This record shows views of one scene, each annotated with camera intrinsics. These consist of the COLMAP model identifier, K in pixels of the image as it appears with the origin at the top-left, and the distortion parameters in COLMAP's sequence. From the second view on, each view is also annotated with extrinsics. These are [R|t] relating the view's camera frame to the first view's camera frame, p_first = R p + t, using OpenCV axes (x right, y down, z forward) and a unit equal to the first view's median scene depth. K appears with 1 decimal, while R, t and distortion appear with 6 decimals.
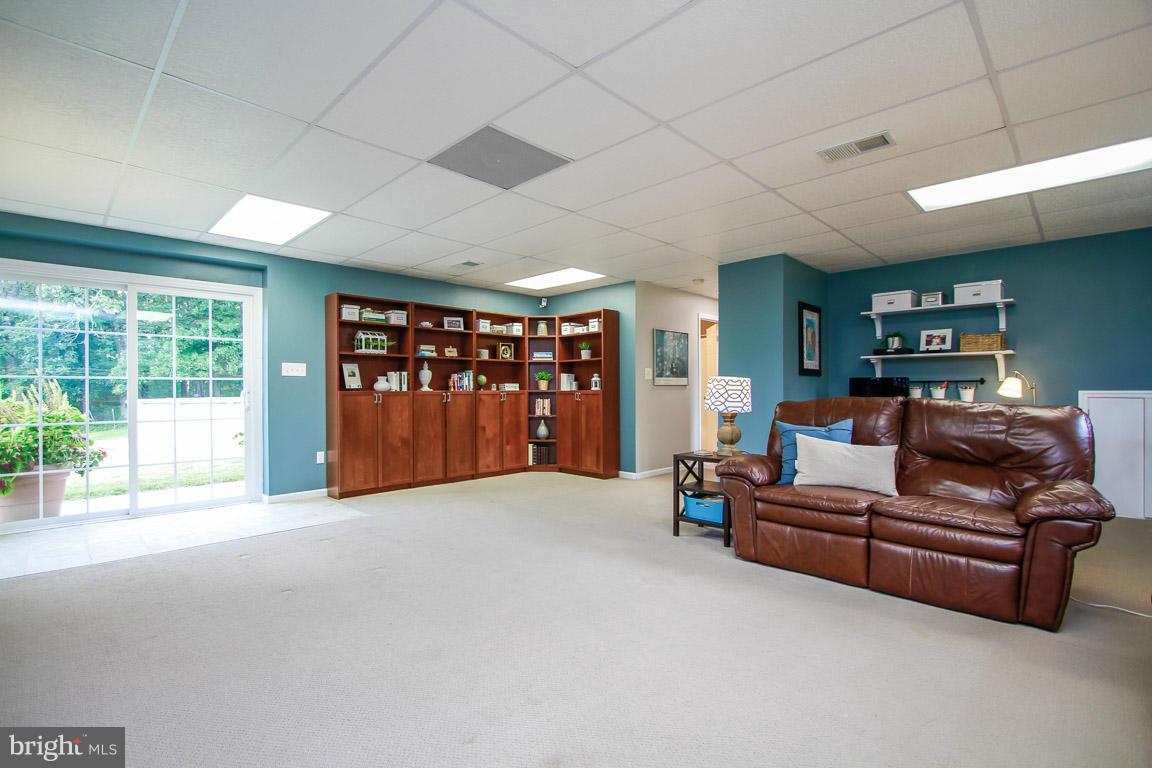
lens RADIAL K [[532.3, 0, 572.5], [0, 532.3, 390.3], [0, 0, 1]] dist [-0.009978, -0.000664]
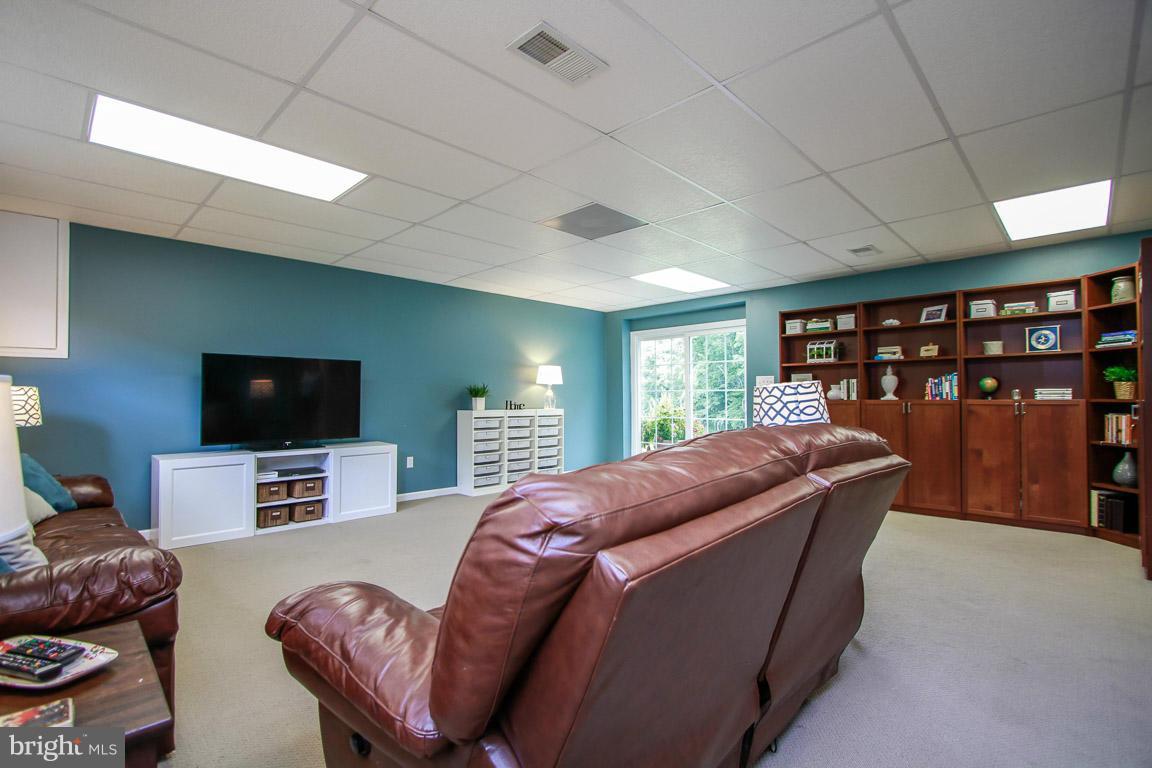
lens RADIAL K [[532.3, 0, 572.5], [0, 532.3, 390.3], [0, 0, 1]] dist [-0.009978, -0.000664]
pose [[0.003801, -0.013907, -0.999896, 0.555169], [0.002270, 0.999901, -0.013899, -0.003150], [0.999990, -0.002217, 0.003833, 0.463799]]
